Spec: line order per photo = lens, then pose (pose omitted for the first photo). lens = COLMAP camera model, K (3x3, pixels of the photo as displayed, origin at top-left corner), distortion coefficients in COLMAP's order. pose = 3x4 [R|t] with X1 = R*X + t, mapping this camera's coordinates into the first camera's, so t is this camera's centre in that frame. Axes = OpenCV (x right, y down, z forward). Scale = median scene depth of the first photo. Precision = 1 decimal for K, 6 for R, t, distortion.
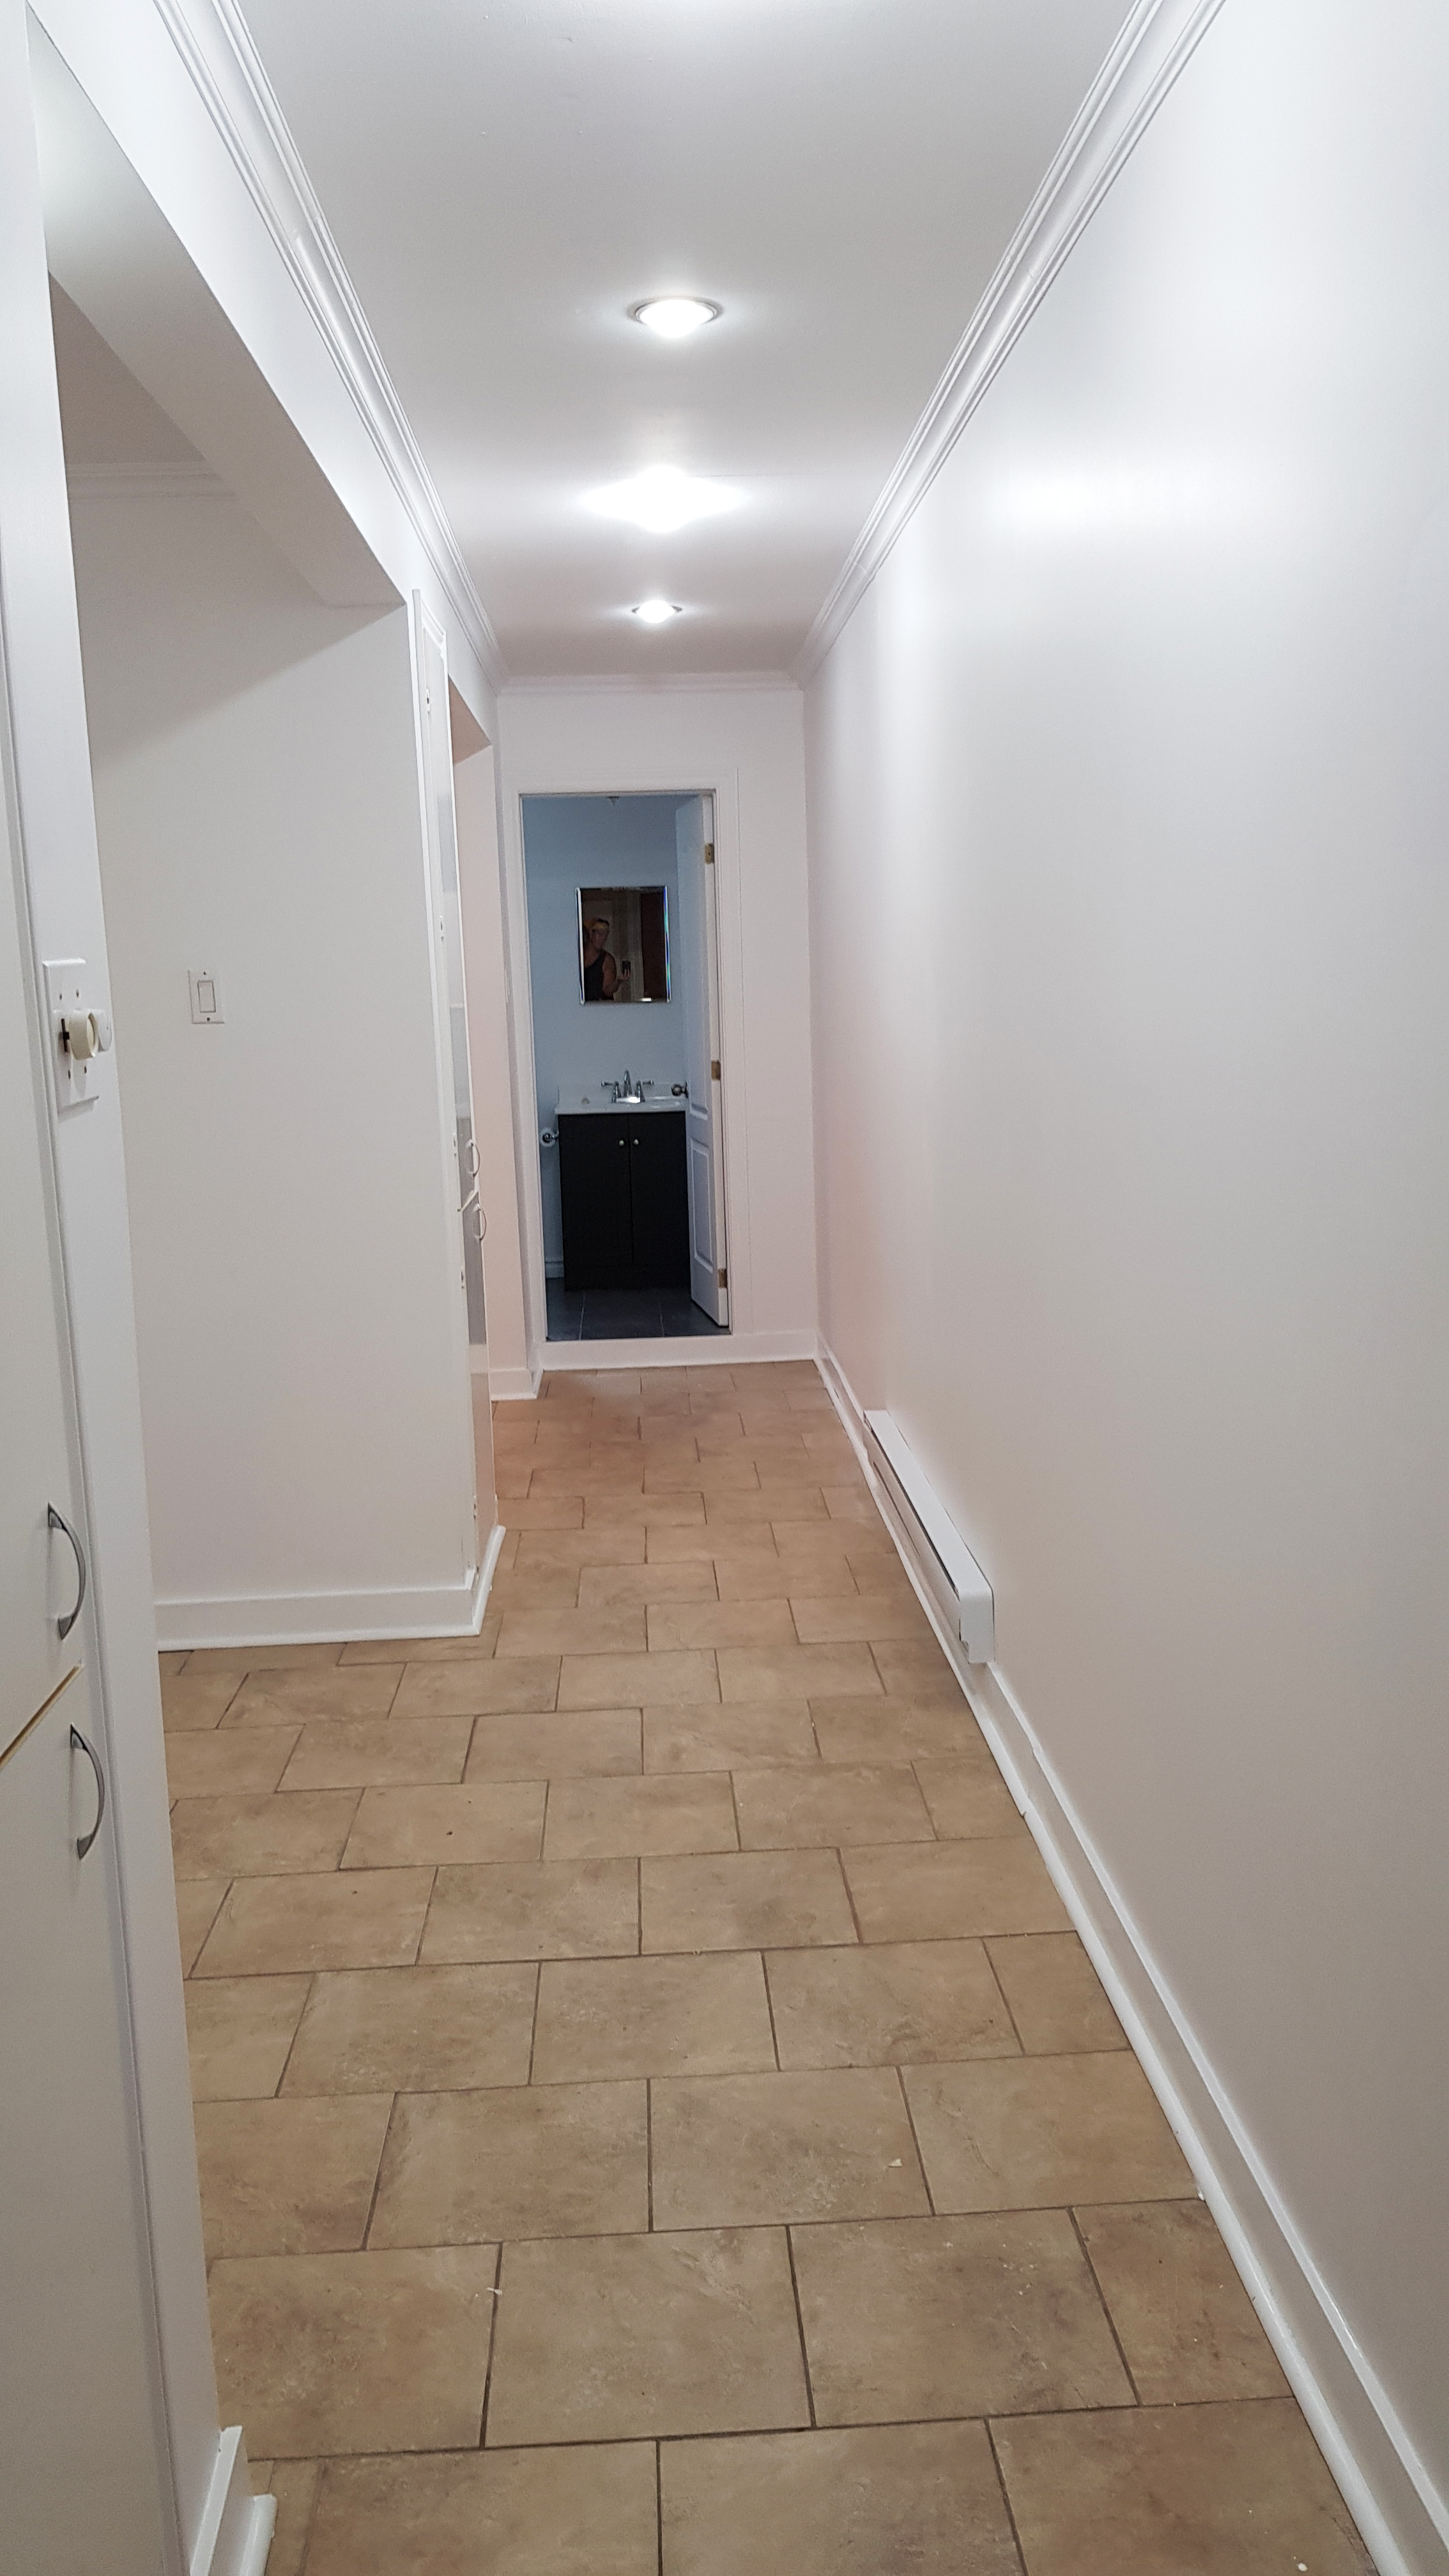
lens RADIAL K [[2019.6, 0, 728.0], [0, 2019.6, 1292.3], [0, 0, 1]] dist [0.067981, -0.093646]
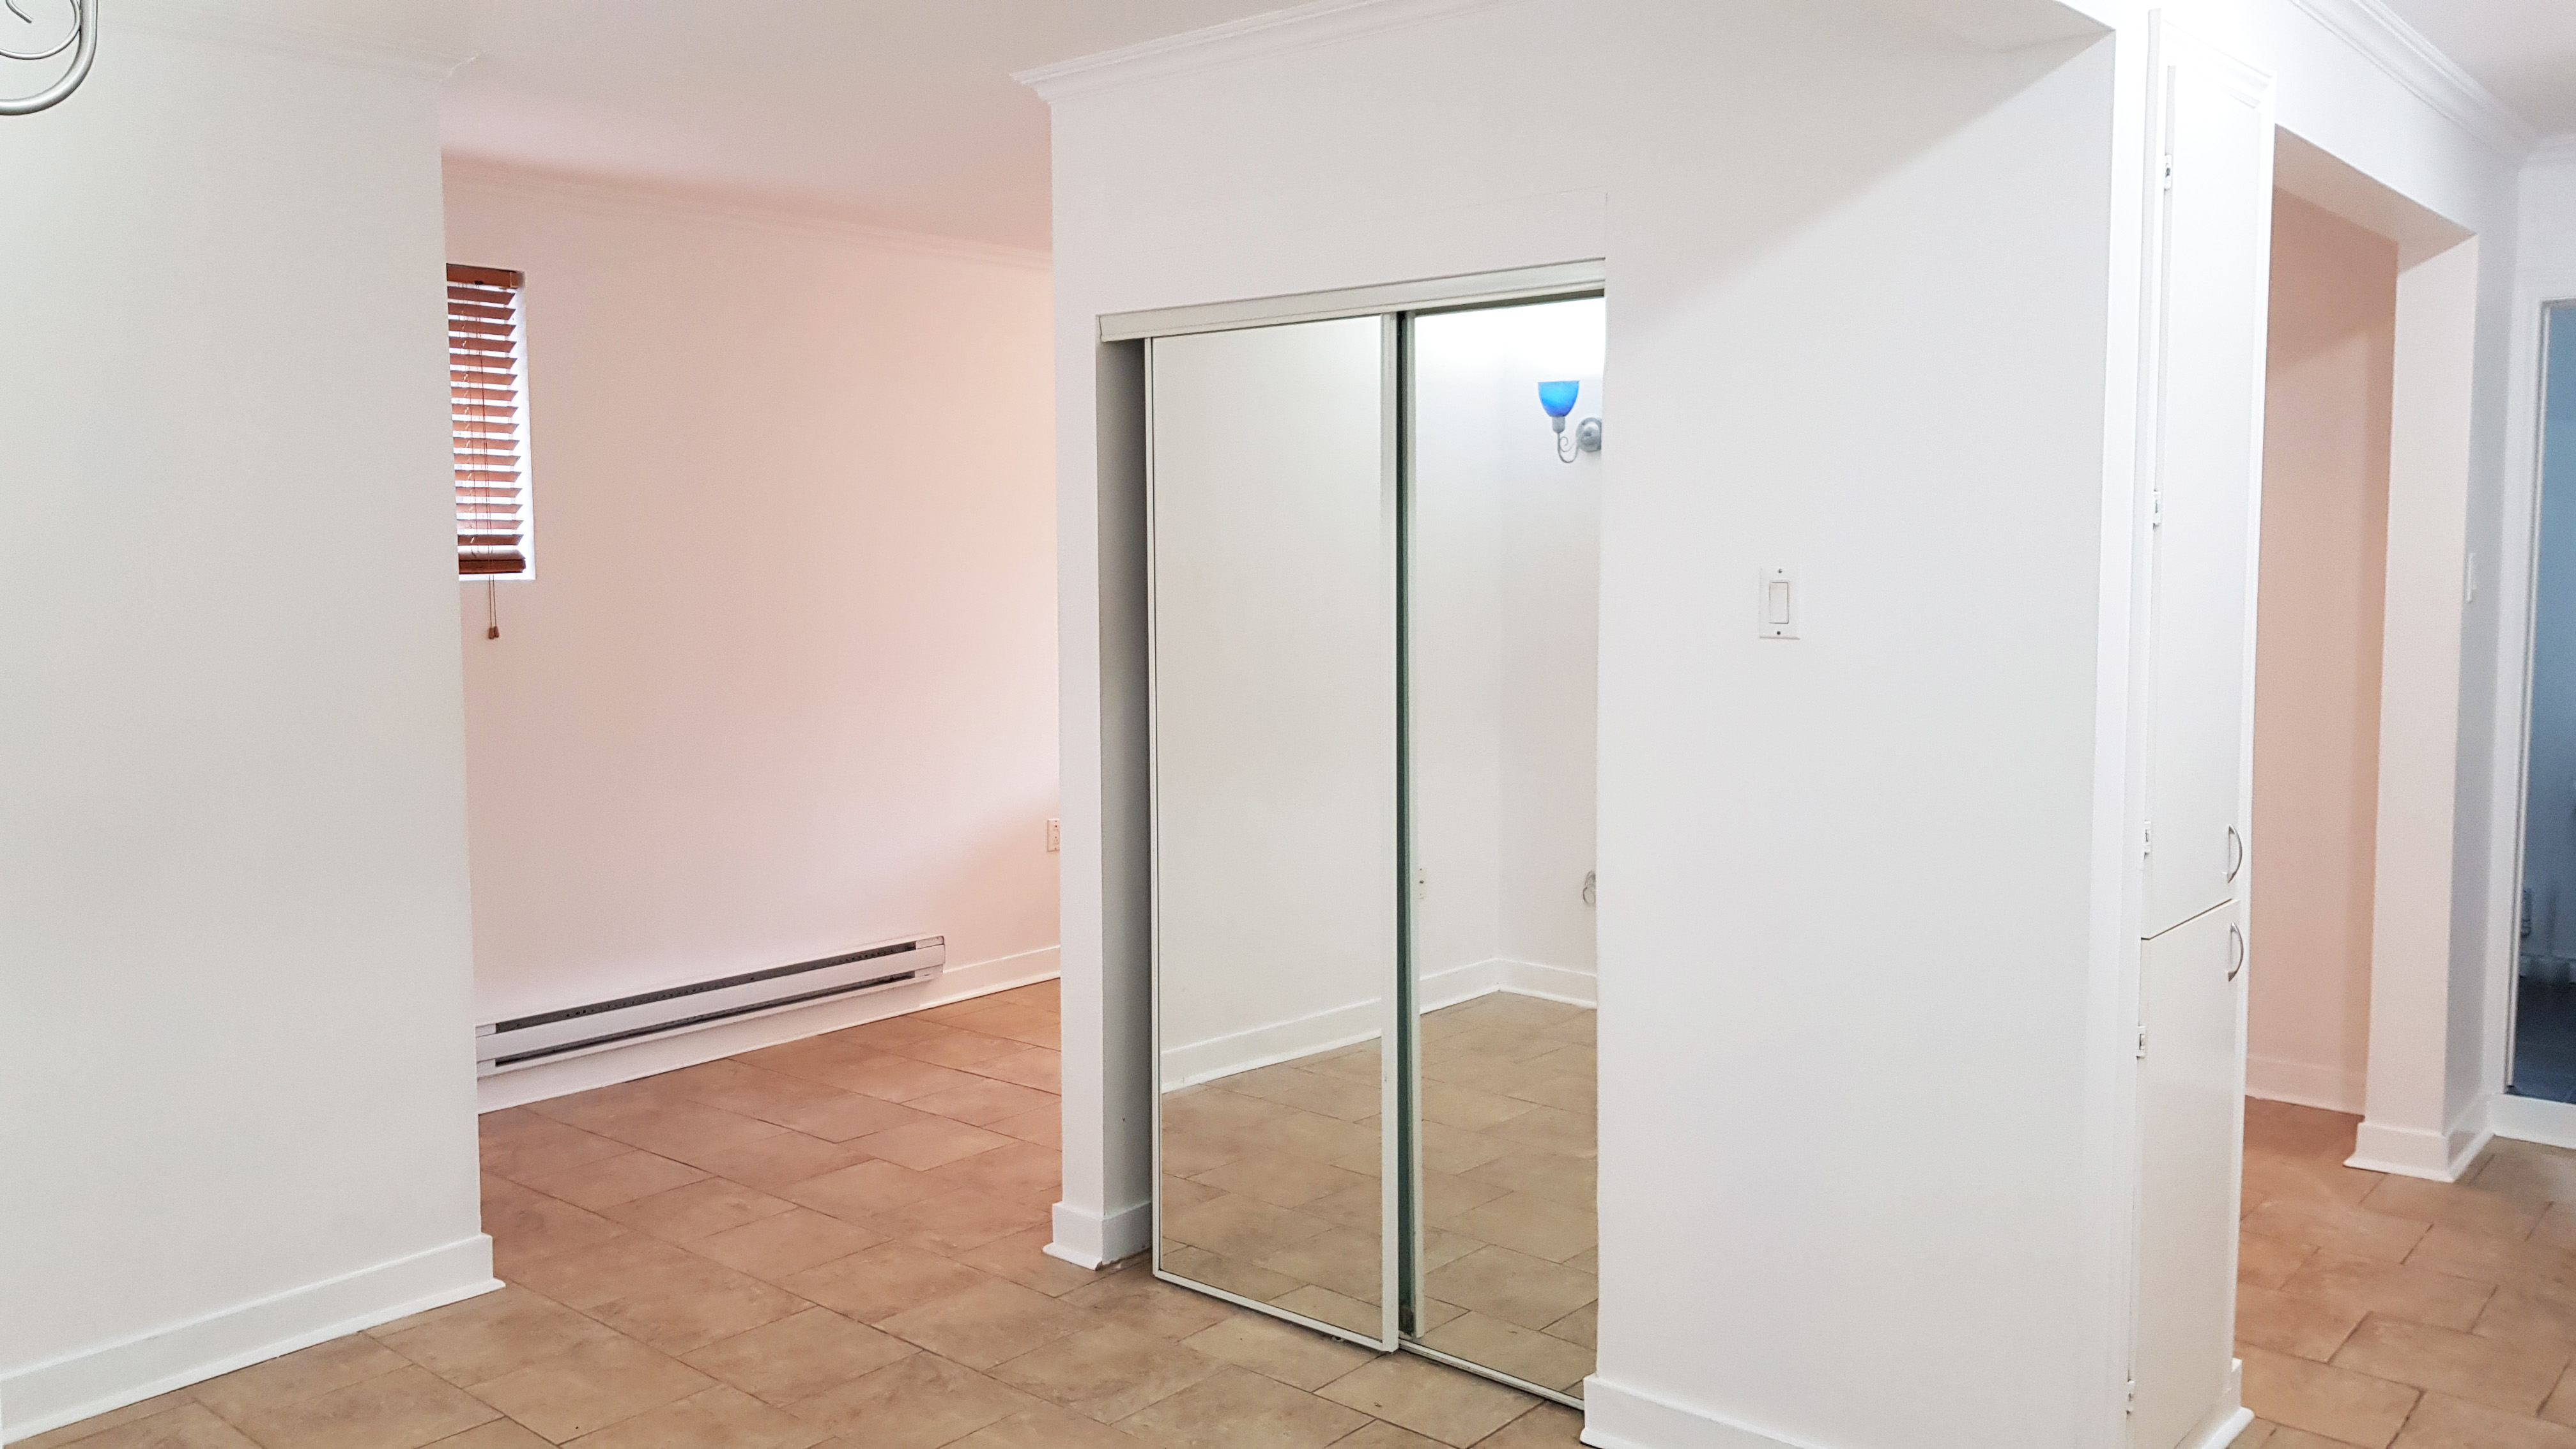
lens RADIAL K [[2019.6, 0, 1281.6], [0, 2019.6, 711.7], [0, 0, 1]] dist [0.067981, -0.093646]
pose [[0.728577, 0.110165, -0.676047, 0.084702], [-0.143453, 0.989635, 0.006666, -0.069053], [0.669774, 0.092124, 0.736828, 0.280571]]
